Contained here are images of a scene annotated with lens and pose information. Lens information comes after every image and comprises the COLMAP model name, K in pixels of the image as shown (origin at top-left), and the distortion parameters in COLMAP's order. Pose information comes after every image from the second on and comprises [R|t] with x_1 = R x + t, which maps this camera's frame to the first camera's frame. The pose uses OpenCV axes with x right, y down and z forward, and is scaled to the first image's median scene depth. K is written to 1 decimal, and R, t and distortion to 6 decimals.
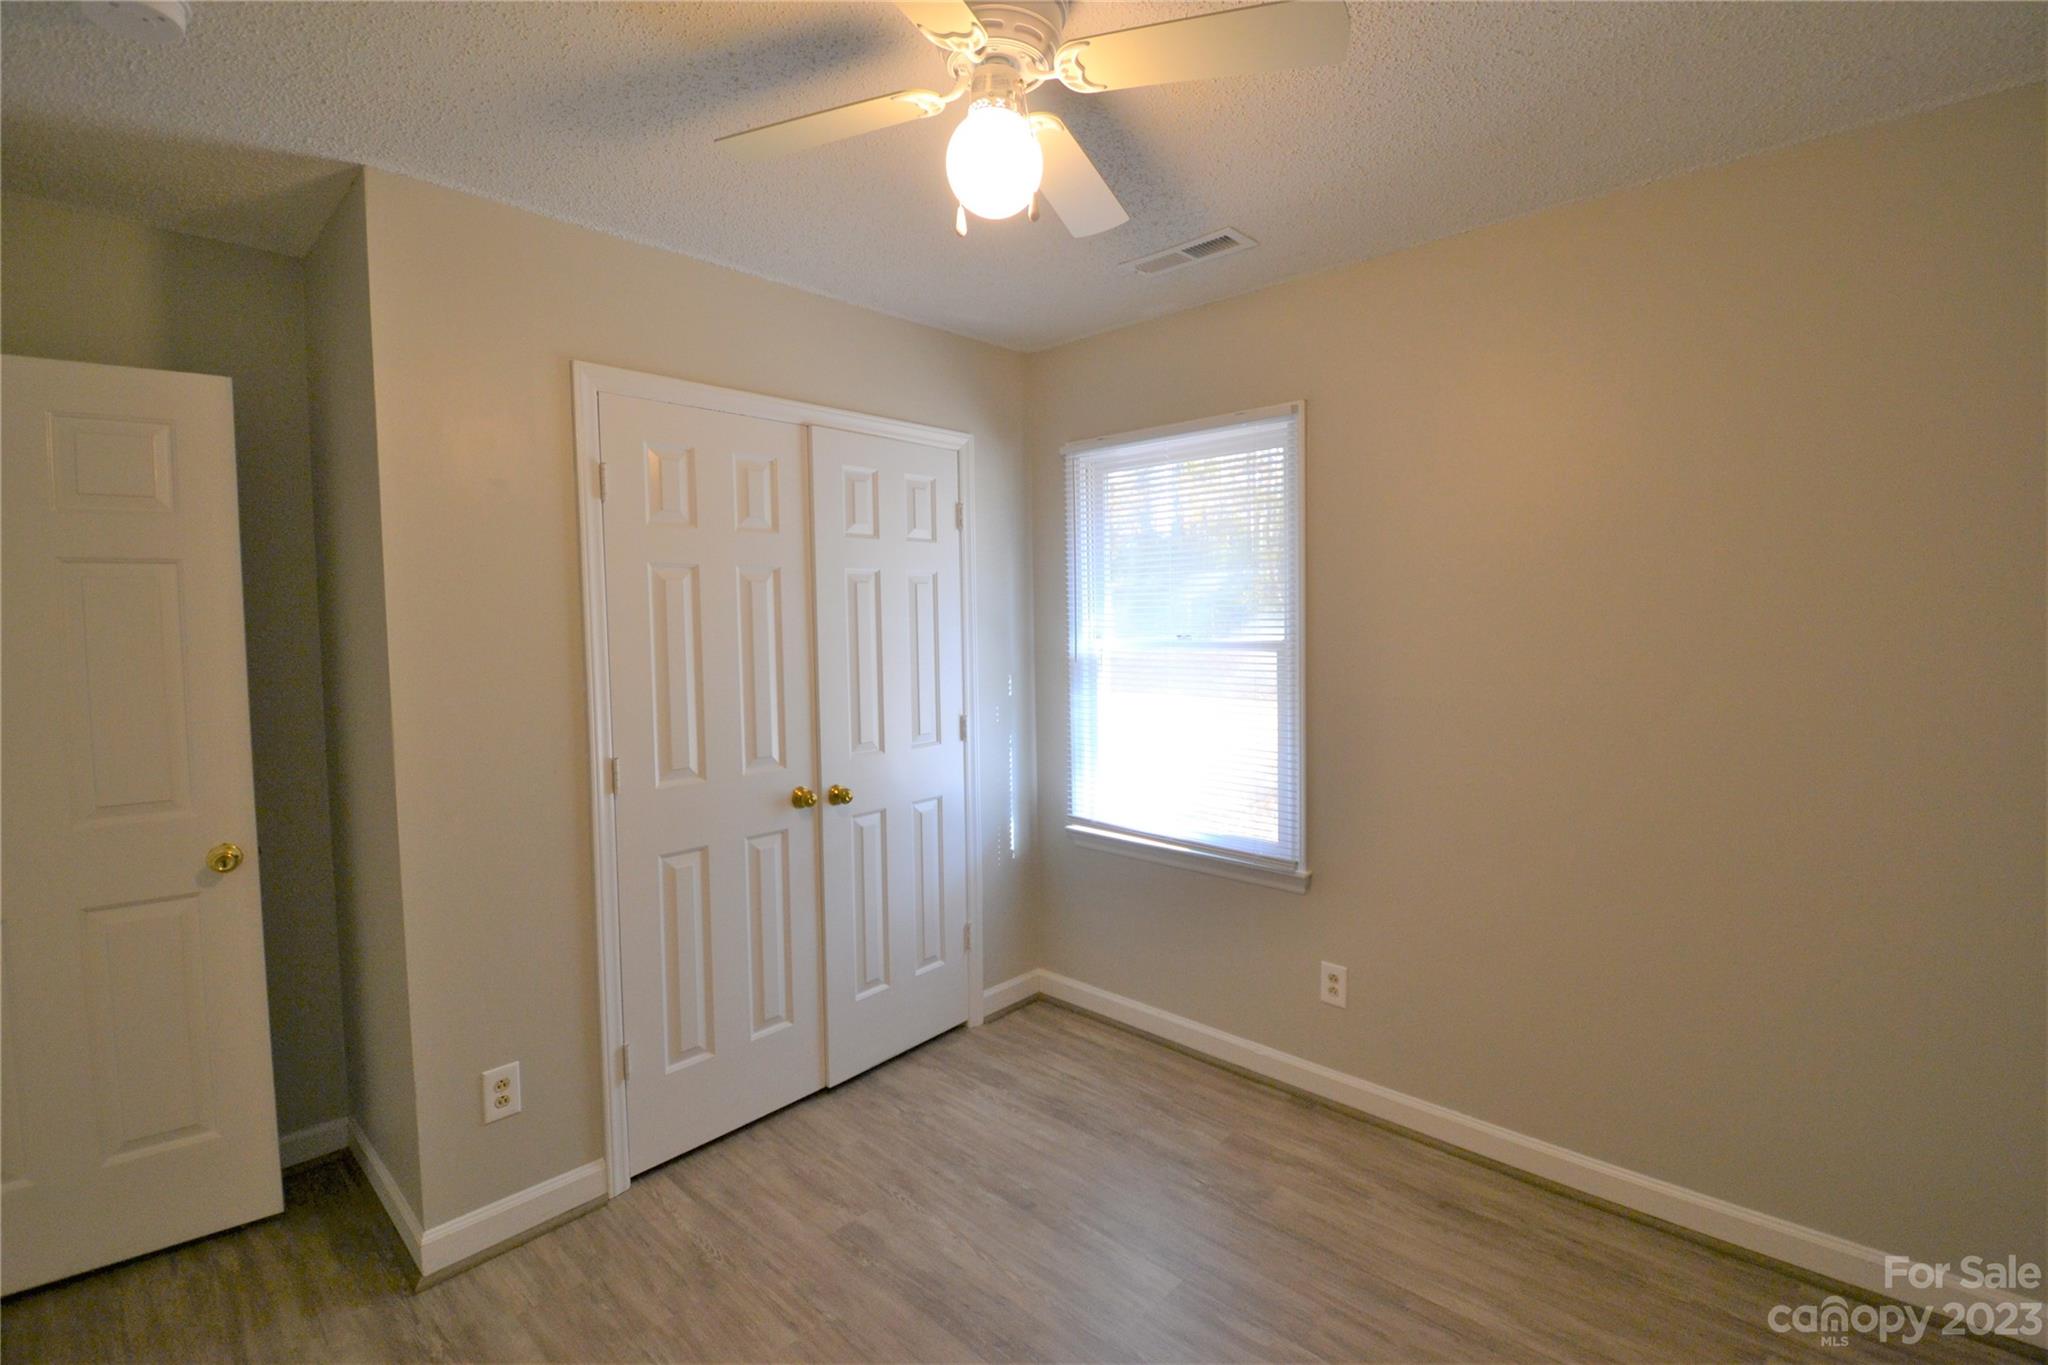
lens RADIAL K [[912.3, 0, 1025.1], [0, 912.3, 676.1], [0, 0, 1]] dist [0.013076, -0.018189]
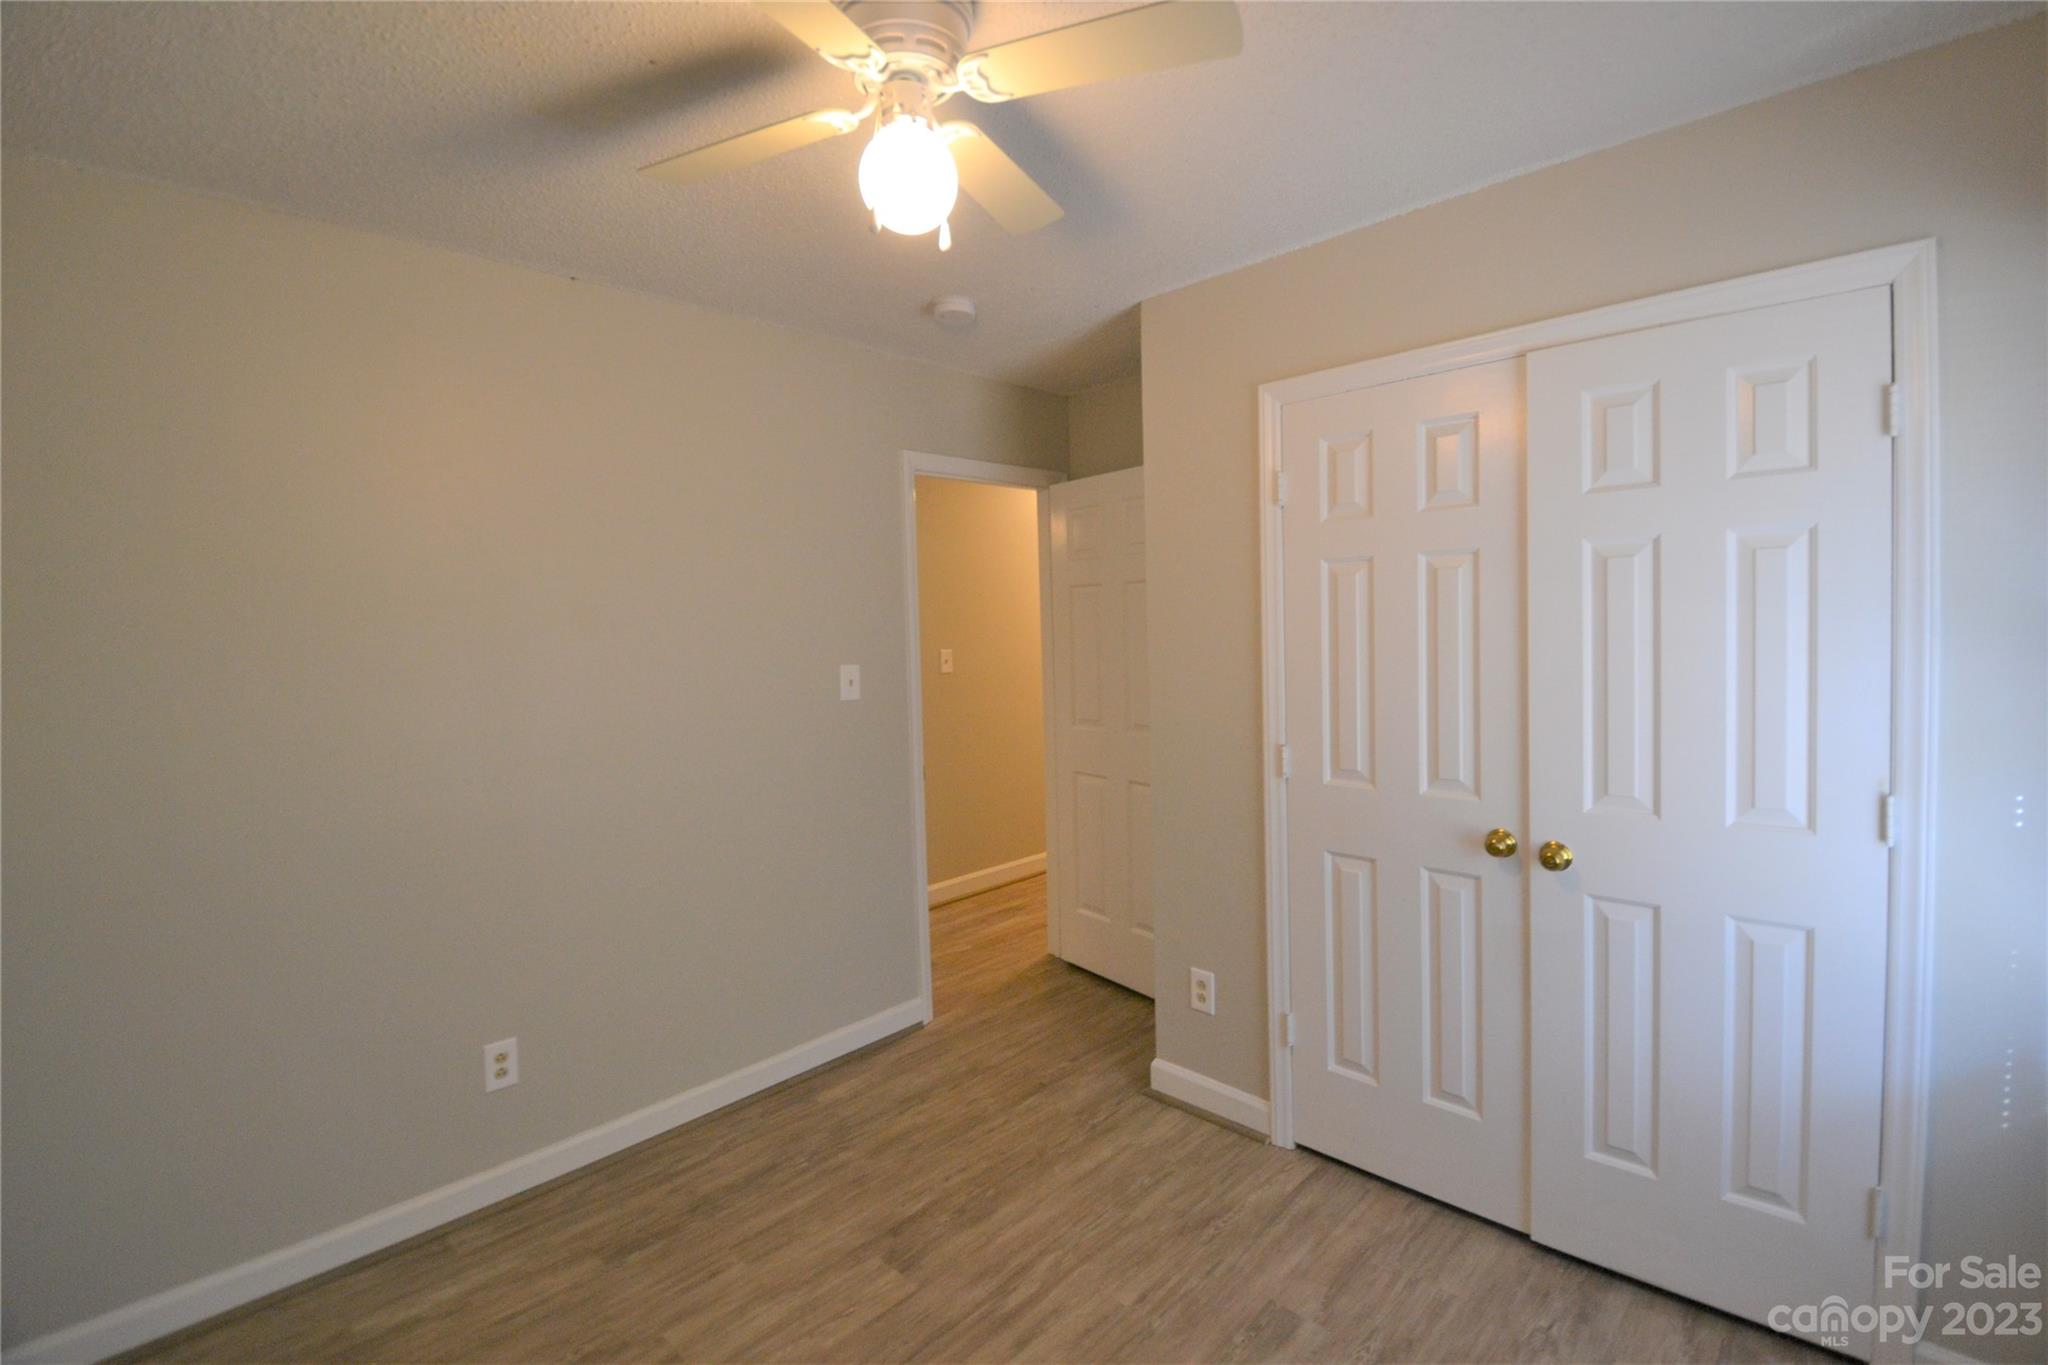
lens RADIAL K [[912.3, 0, 1028.1], [0, 912.3, 670.7], [0, 0, 1]] dist [0.013076, -0.018189]
pose [[-0.012563, 0.070908, -0.997404, 0.562765], [-0.038215, 0.996720, 0.071340, -0.056805], [0.999191, 0.039012, -0.009812, 0.648428]]
